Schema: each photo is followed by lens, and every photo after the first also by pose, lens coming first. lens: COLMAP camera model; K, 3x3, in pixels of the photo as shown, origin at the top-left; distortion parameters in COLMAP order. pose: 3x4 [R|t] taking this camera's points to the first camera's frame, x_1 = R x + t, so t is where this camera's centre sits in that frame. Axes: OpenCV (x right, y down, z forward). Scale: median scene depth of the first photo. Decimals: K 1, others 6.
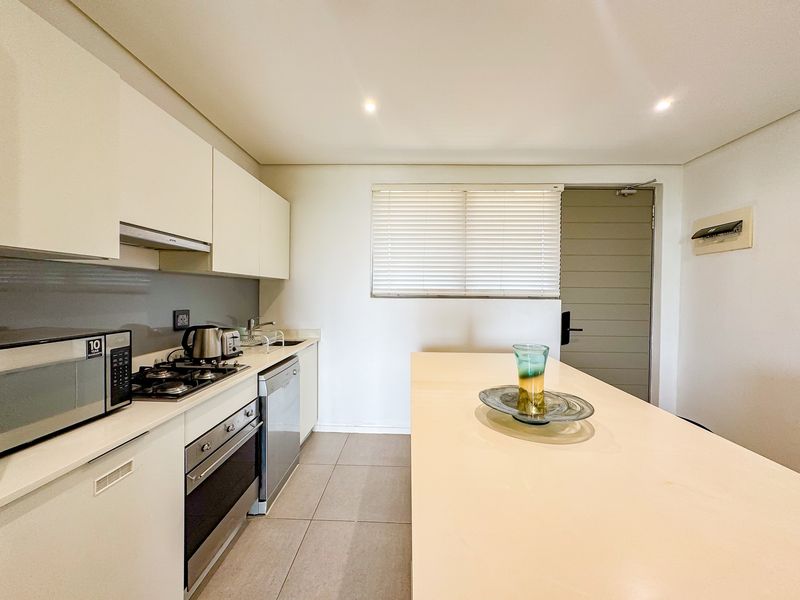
lens RADIAL K [[323.5, 0, 400.9], [0, 323.5, 296.7], [0, 0, 1]] dist [-0.000816, -0.000123]
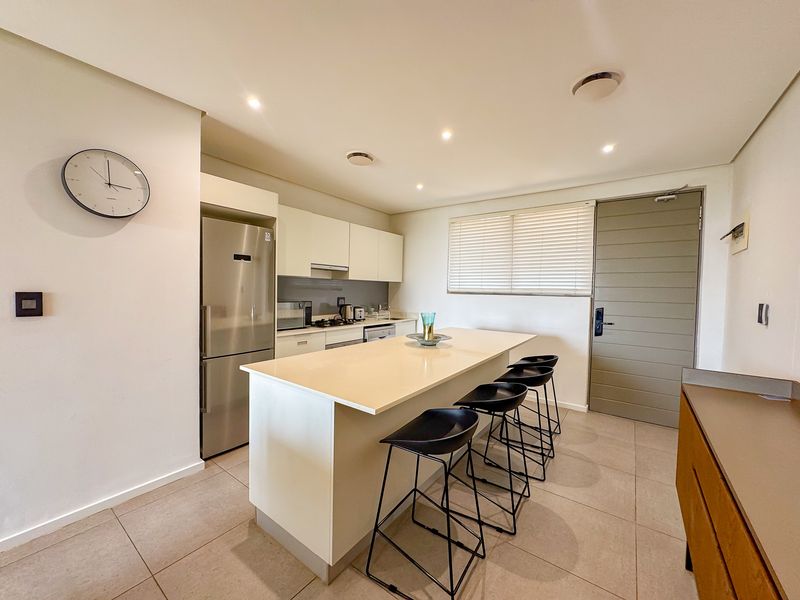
lens RADIAL K [[318.1, 0, 400.0], [0, 318.1, 300.0], [0, 0, 1]] dist [0.000500, -0.000202]
pose [[0.824891, 0.024122, -0.564777, 0.577567], [-0.017513, 0.999700, 0.017119, 0.010856], [0.565020, -0.004230, 0.825066, -0.362746]]
